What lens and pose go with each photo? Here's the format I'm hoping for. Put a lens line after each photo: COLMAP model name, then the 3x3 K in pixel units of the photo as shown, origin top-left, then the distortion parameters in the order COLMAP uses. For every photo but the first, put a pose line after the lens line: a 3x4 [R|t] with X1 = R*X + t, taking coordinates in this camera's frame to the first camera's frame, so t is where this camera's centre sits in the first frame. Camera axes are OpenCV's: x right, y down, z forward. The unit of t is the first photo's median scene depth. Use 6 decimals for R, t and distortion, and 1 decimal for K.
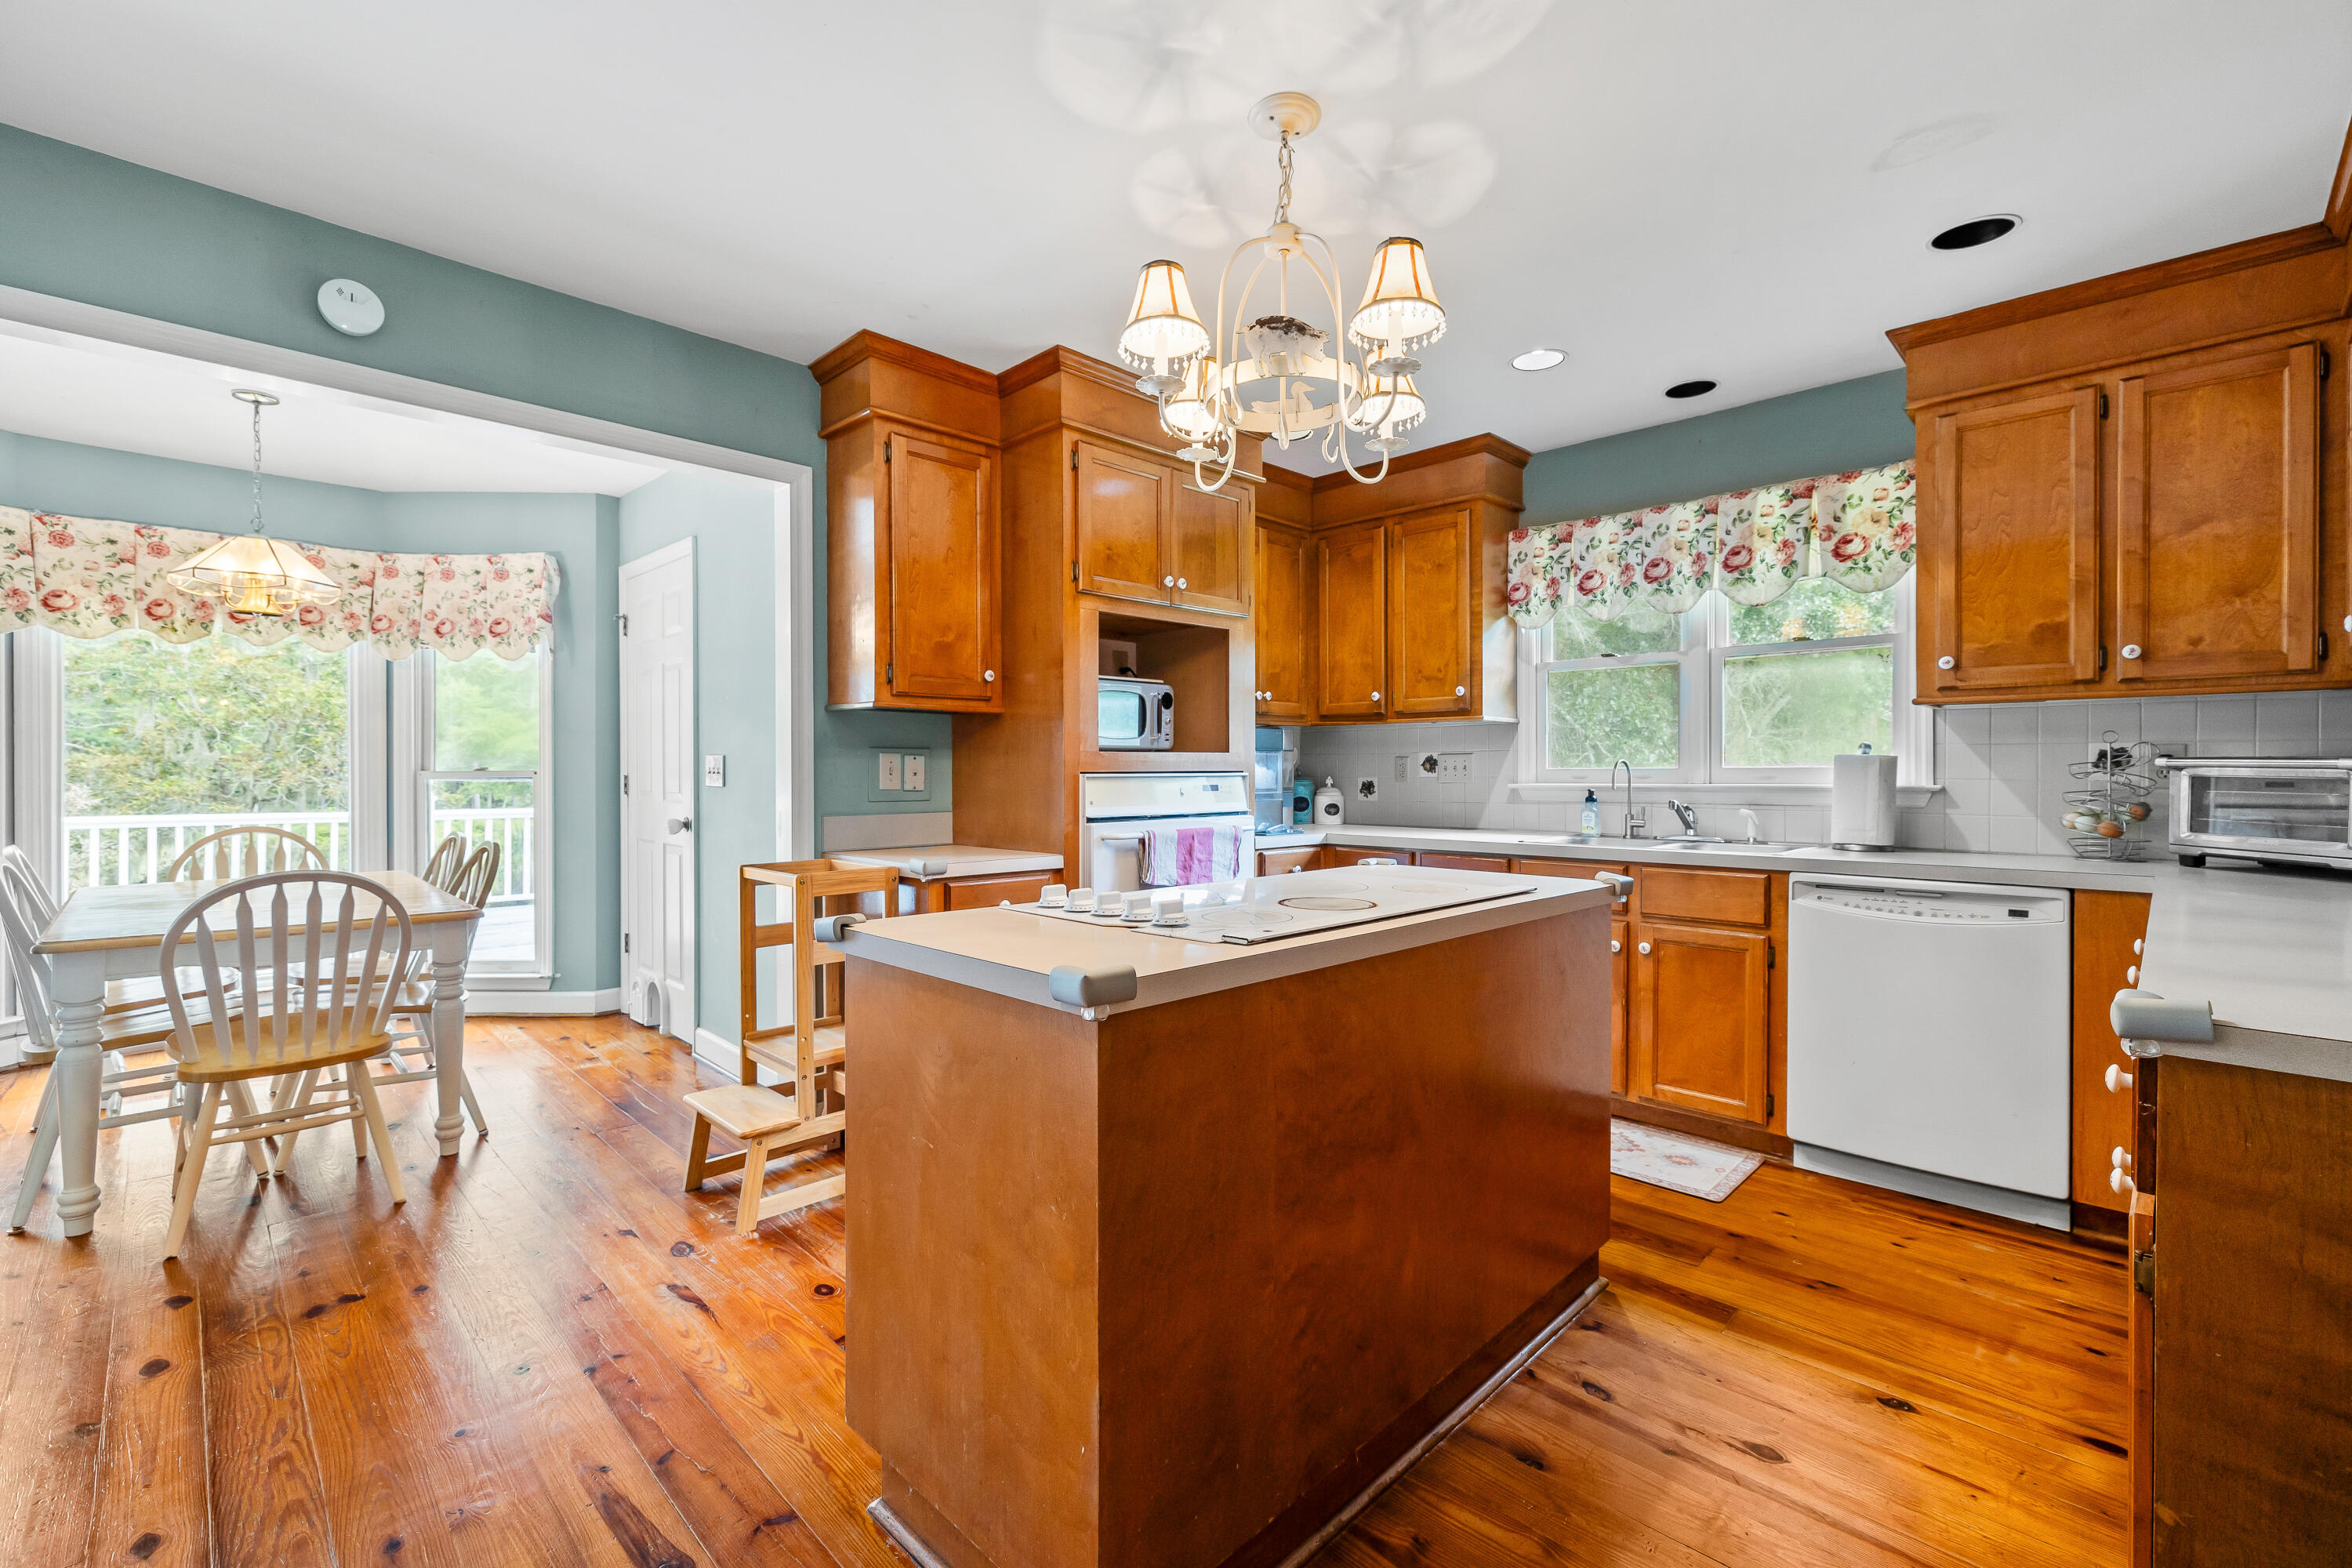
lens RADIAL K [[985.9, 0, 1188.6], [0, 985.9, 779.3], [0, 0, 1]] dist [0.002011, 0.000101]
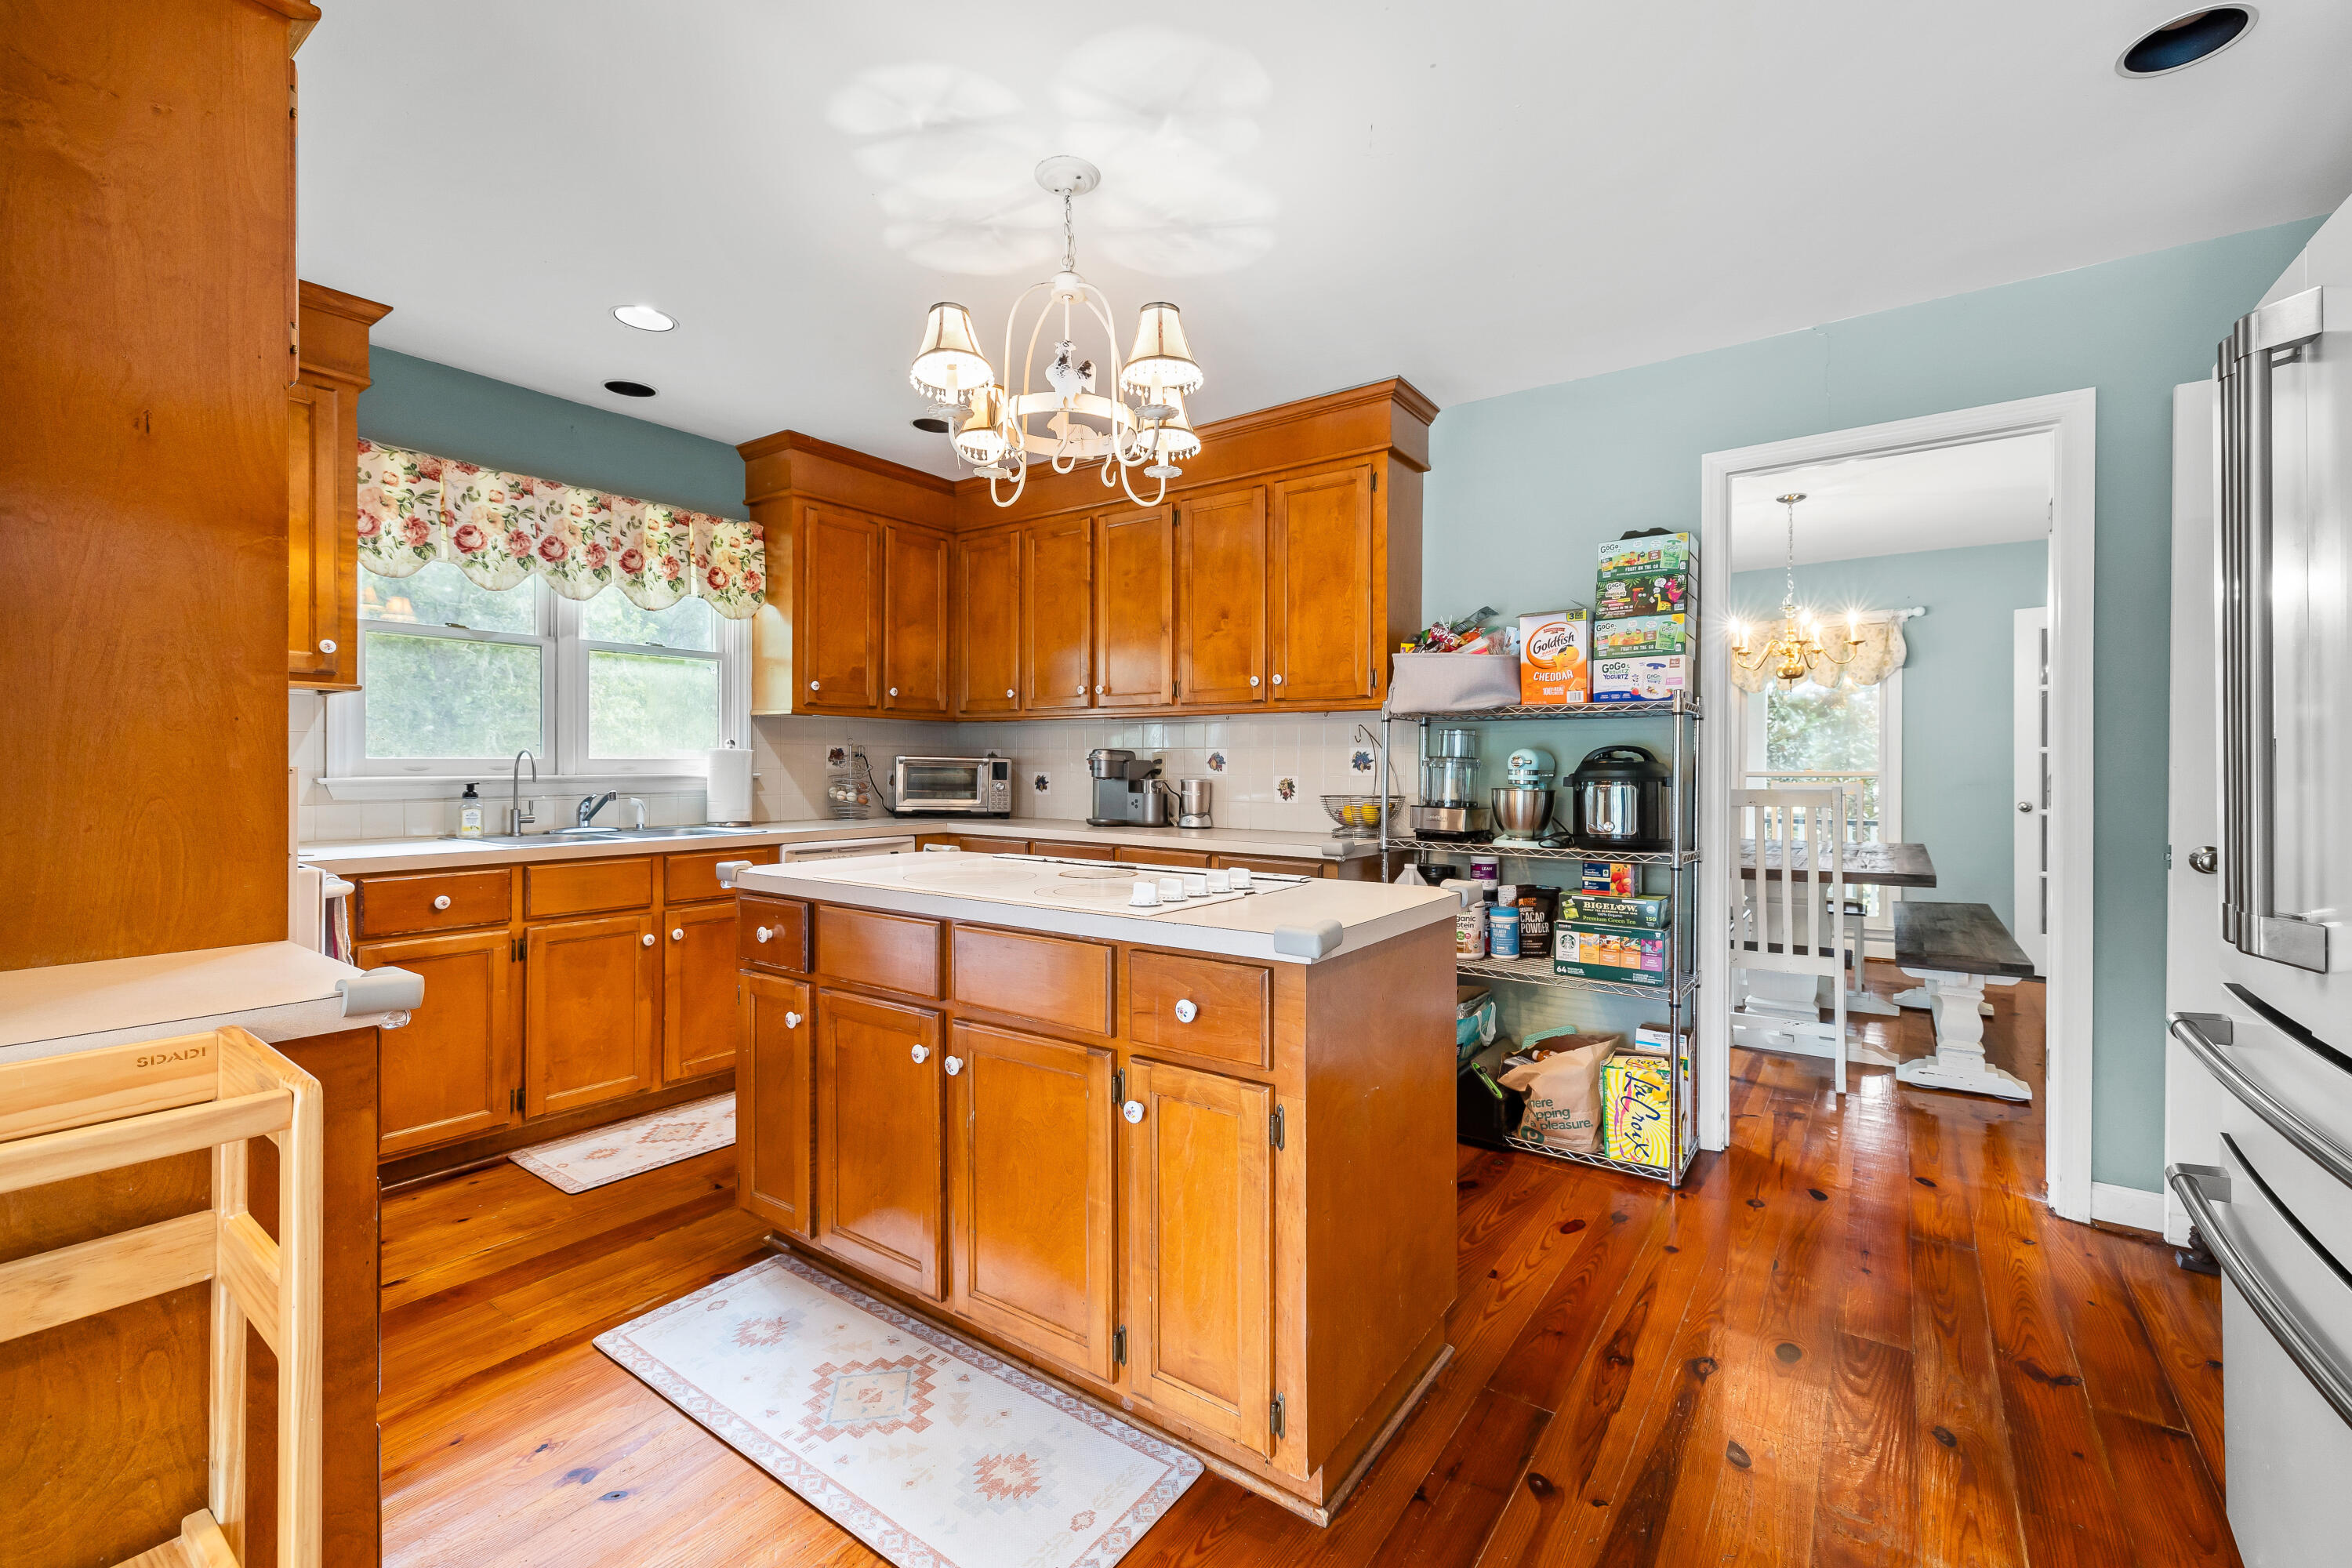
lens RADIAL K [[985.9, 0, 1156.5], [0, 985.9, 774.8], [0, 0, 1]] dist [0.002011, 0.000101]
pose [[-0.122244, -0.010922, 0.992440, -0.564814], [0.002648, 0.999932, 0.011331, -0.005262], [-0.992497, 0.004013, -0.122207, 0.572425]]
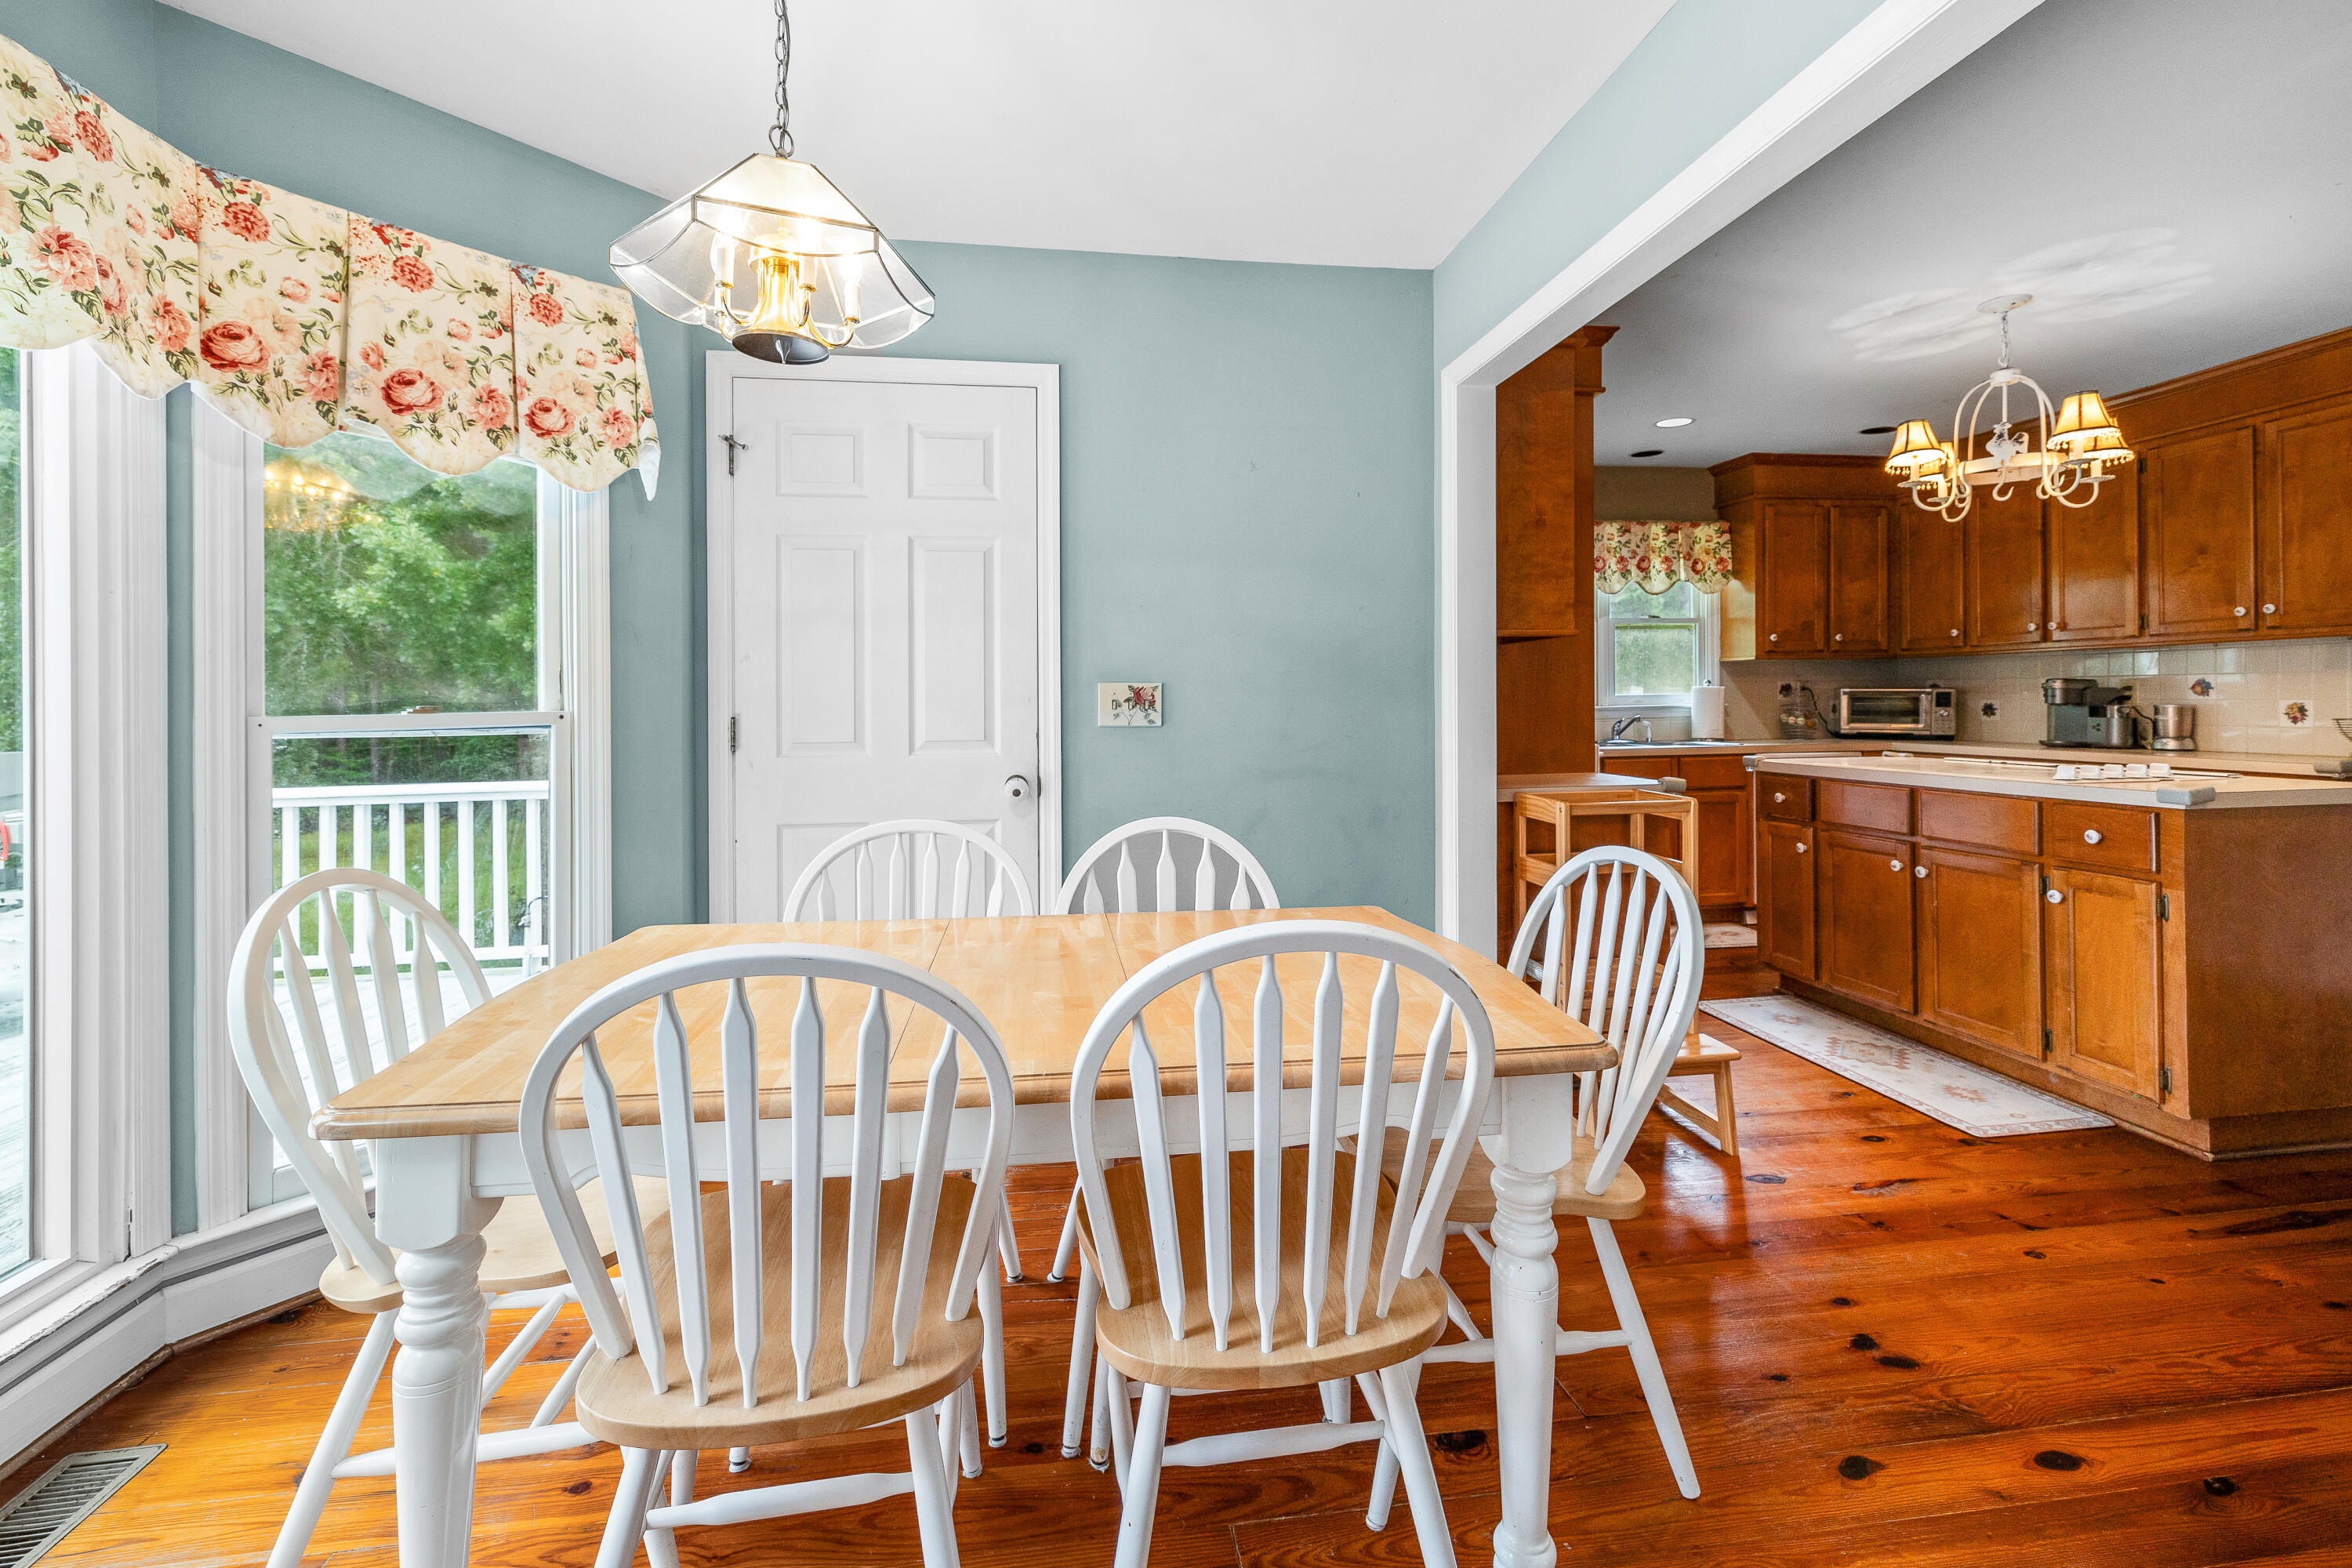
lens RADIAL K [[985.9, 0, 1212.6], [0, 985.9, 710.4], [0, 0, 1]] dist [0.002011, 0.000101]
pose [[0.615565, -0.015634, 0.787931, -1.132275], [0.018667, 0.999812, 0.005254, -0.008113], [-0.787865, 0.011474, 0.615741, 0.569974]]
